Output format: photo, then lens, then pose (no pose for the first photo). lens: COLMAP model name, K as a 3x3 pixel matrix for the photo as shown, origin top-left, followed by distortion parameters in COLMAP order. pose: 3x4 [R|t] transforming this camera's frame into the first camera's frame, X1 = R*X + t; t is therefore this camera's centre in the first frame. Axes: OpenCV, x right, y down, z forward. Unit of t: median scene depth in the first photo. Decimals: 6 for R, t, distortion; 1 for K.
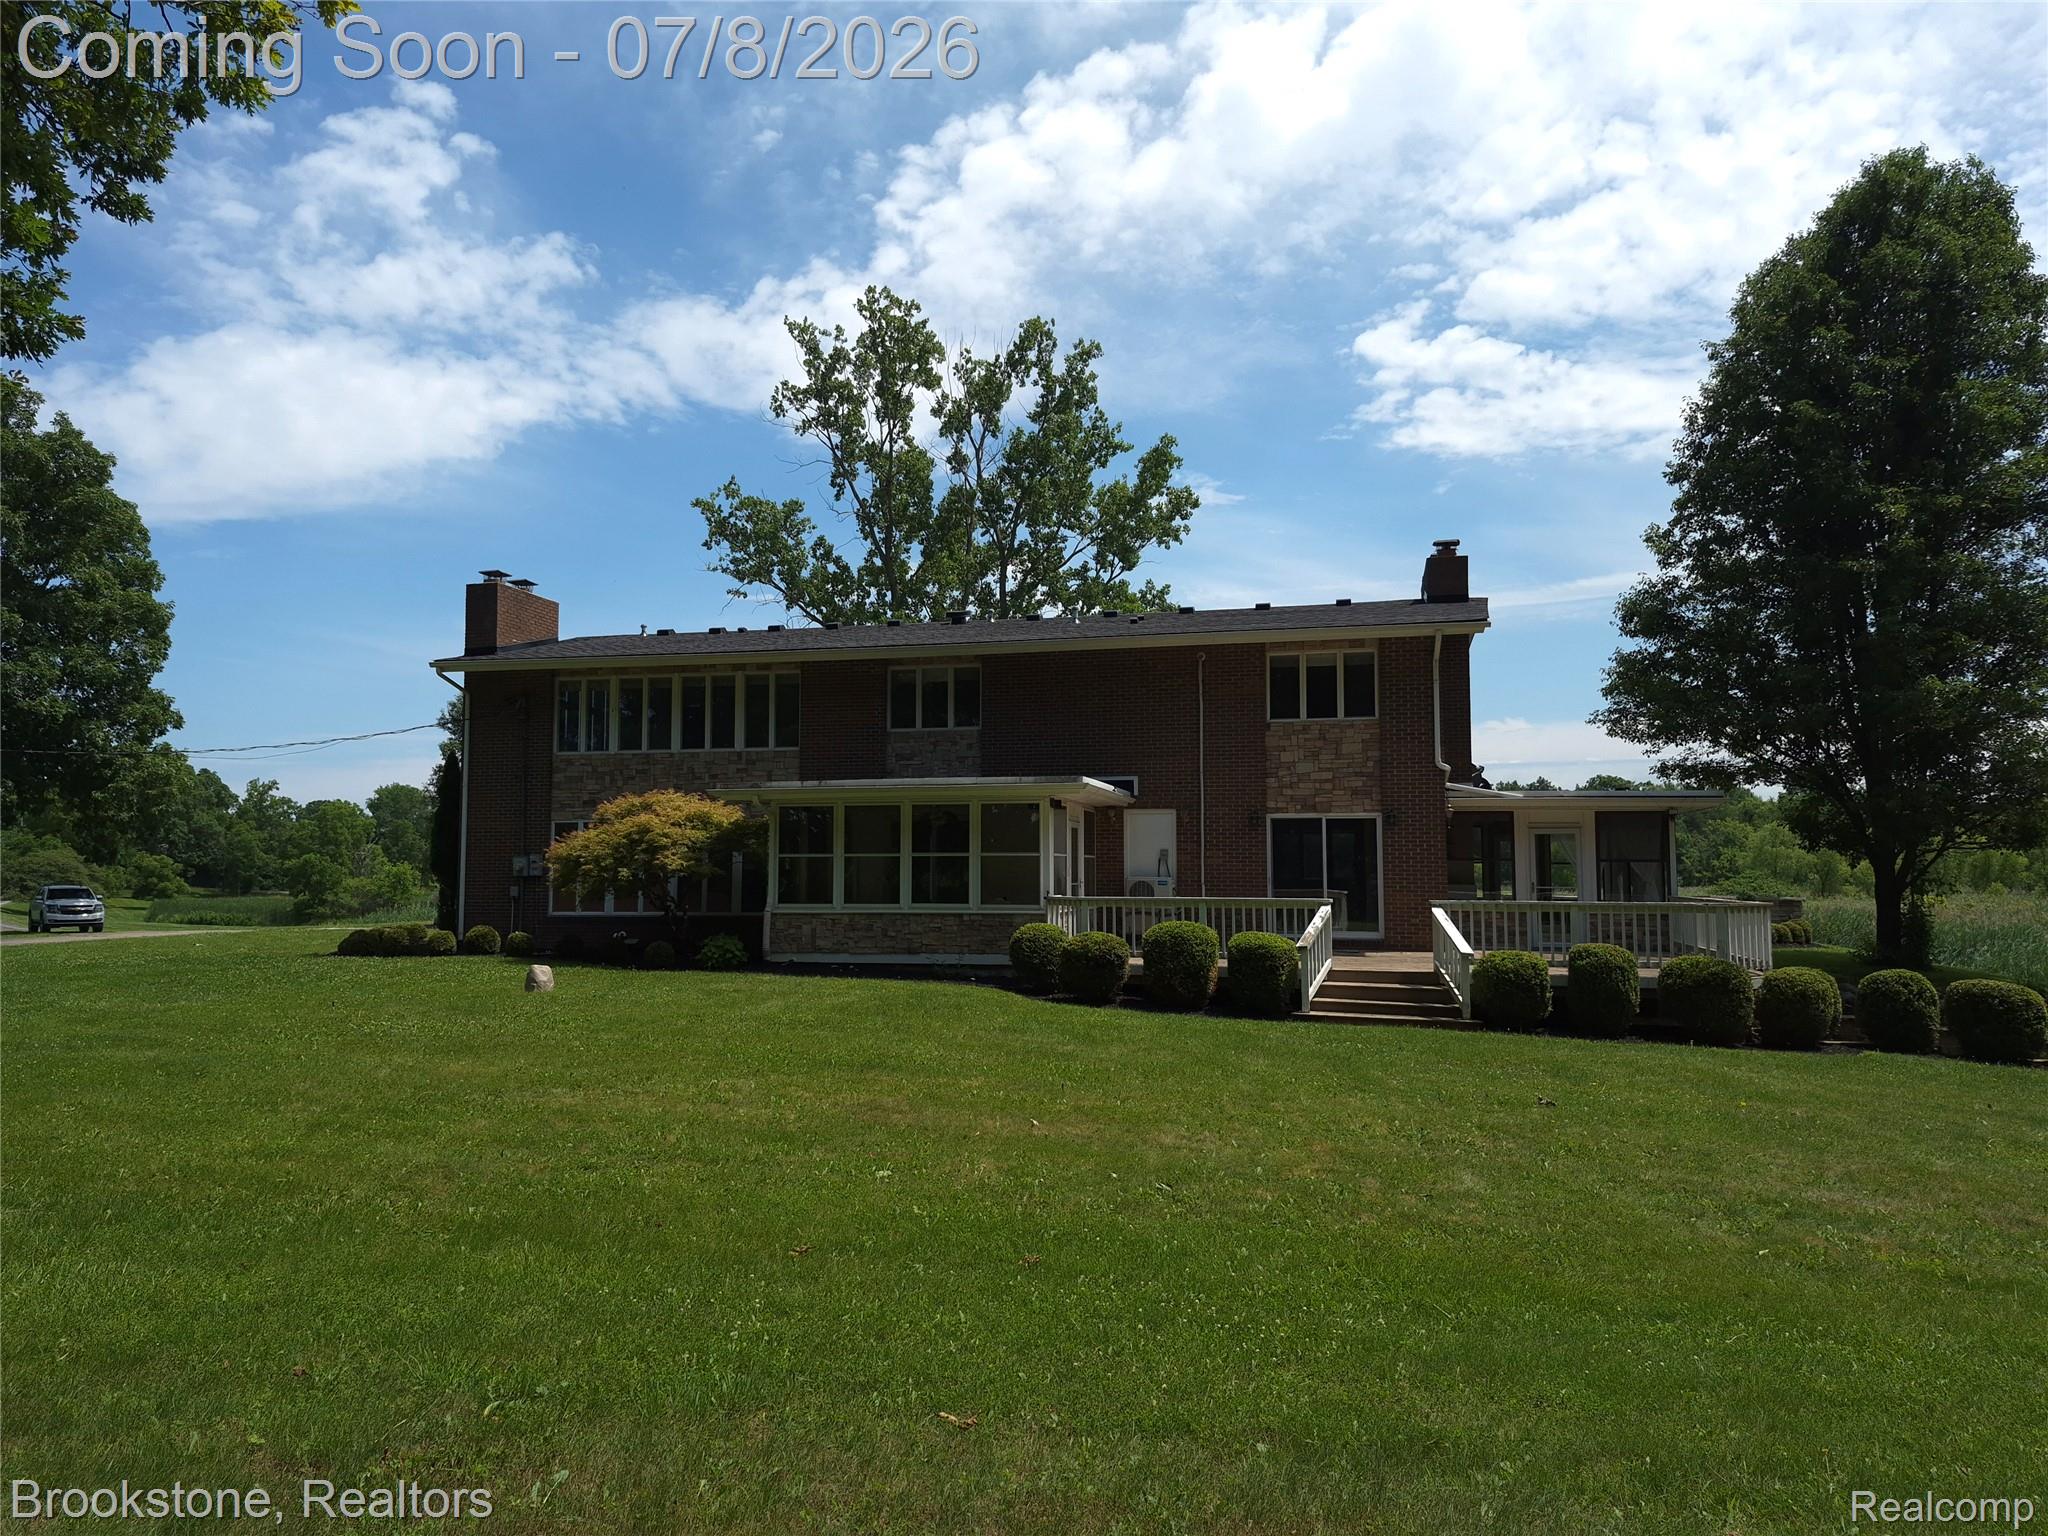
lens RADIAL K [[1432.6, 0, 1024.0], [0, 1432.6, 768.0], [0, 0, 1]] dist [0.041492, -0.043881]
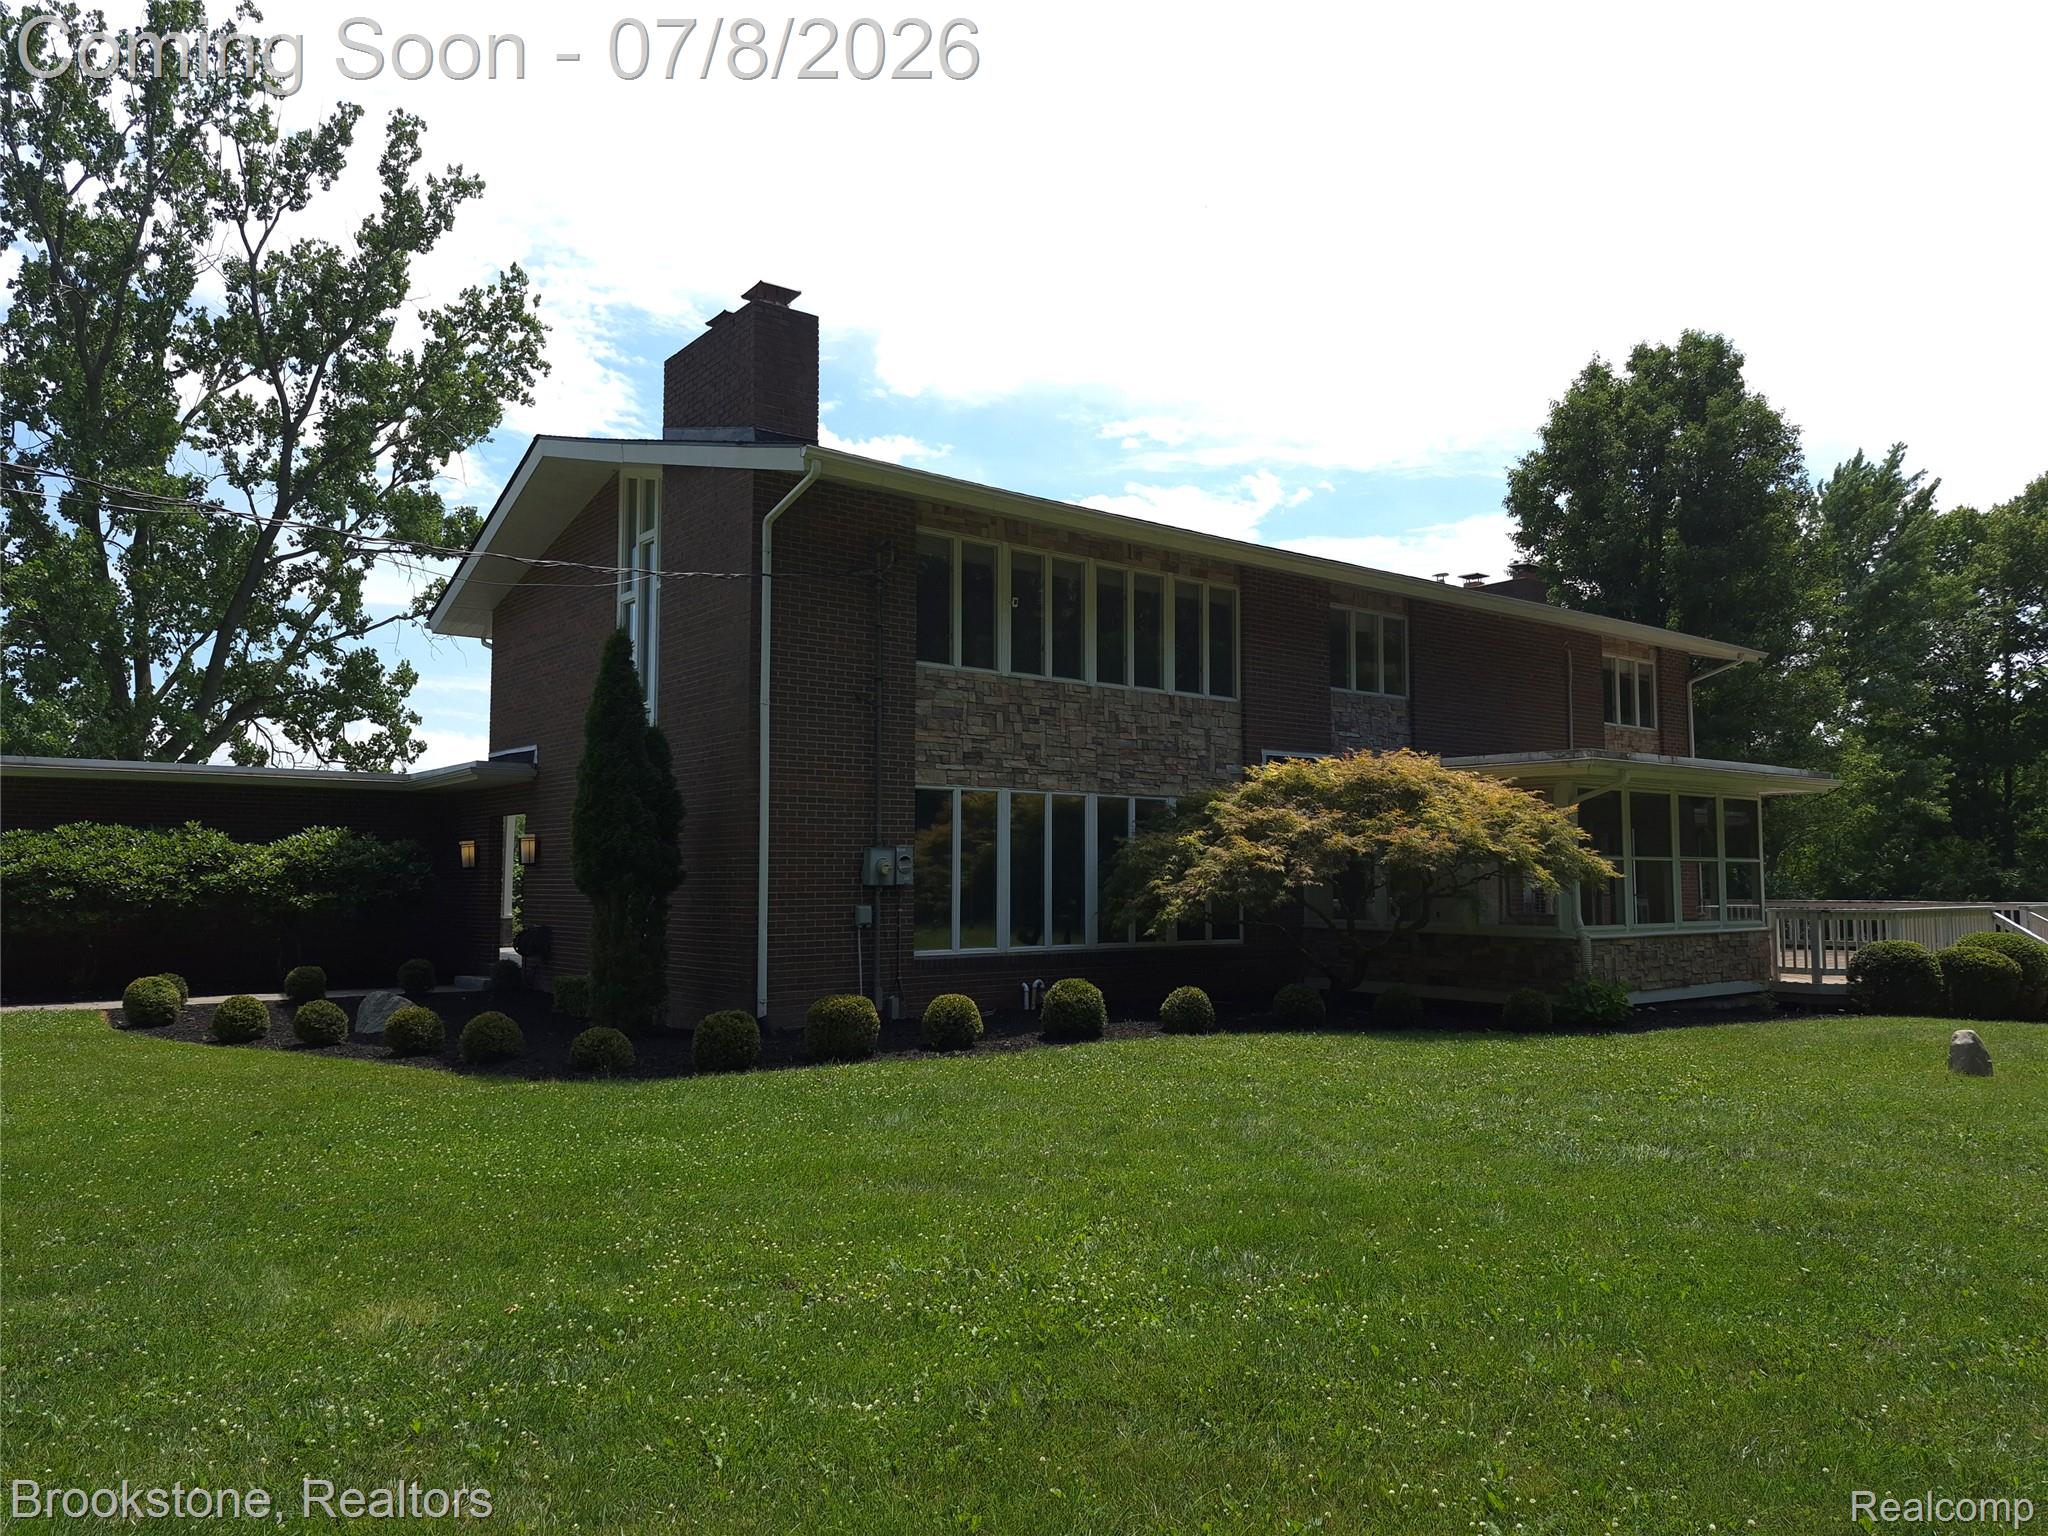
lens RADIAL K [[1388.5, 0, 1025.8], [0, 1388.5, 792.1], [0, 0, 1]] dist [0.098397, -0.118362]
pose [[0.619516, 0.047934, 0.783519, -0.199375], [-0.060137, 0.998099, -0.013513, 0.012236], [-0.782677, -0.038747, 0.621221, 0.176836]]
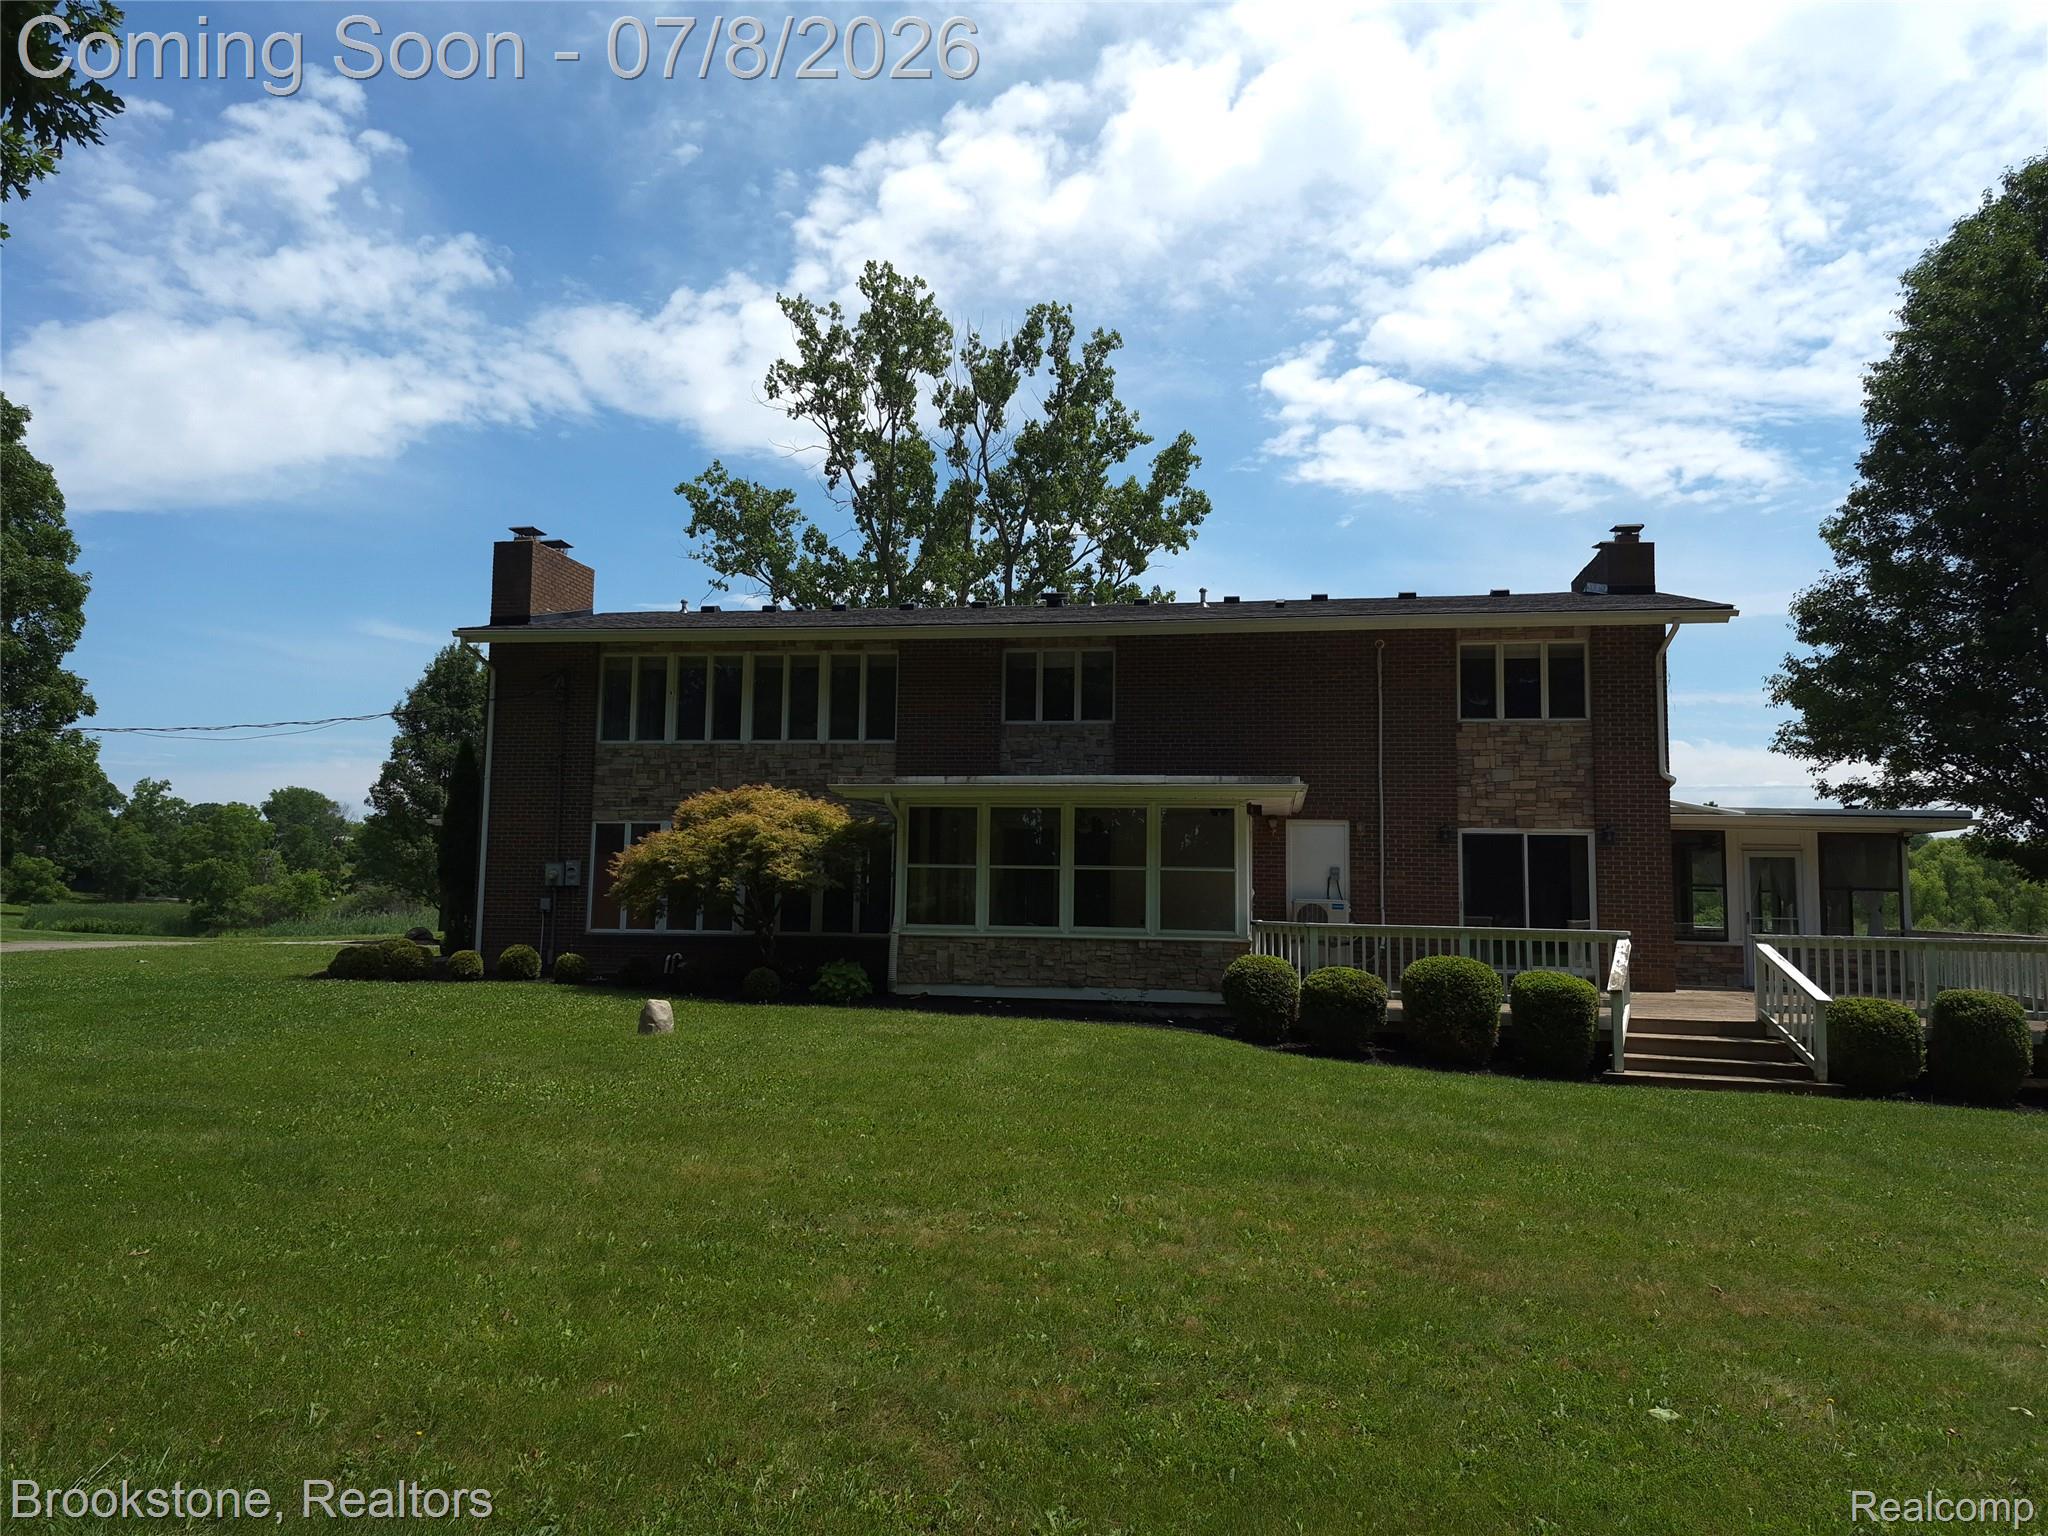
lens RADIAL K [[1414.8, 0, 1023.5], [0, 1414.8, 748.5], [0, 0, 1]] dist [0.053978, -0.054640]
pose [[0.997277, 0.022583, 0.070203, -0.037339], [-0.020691, 0.999406, -0.027556, 0.003212], [-0.070783, 0.026028, 0.997152, 0.039736]]
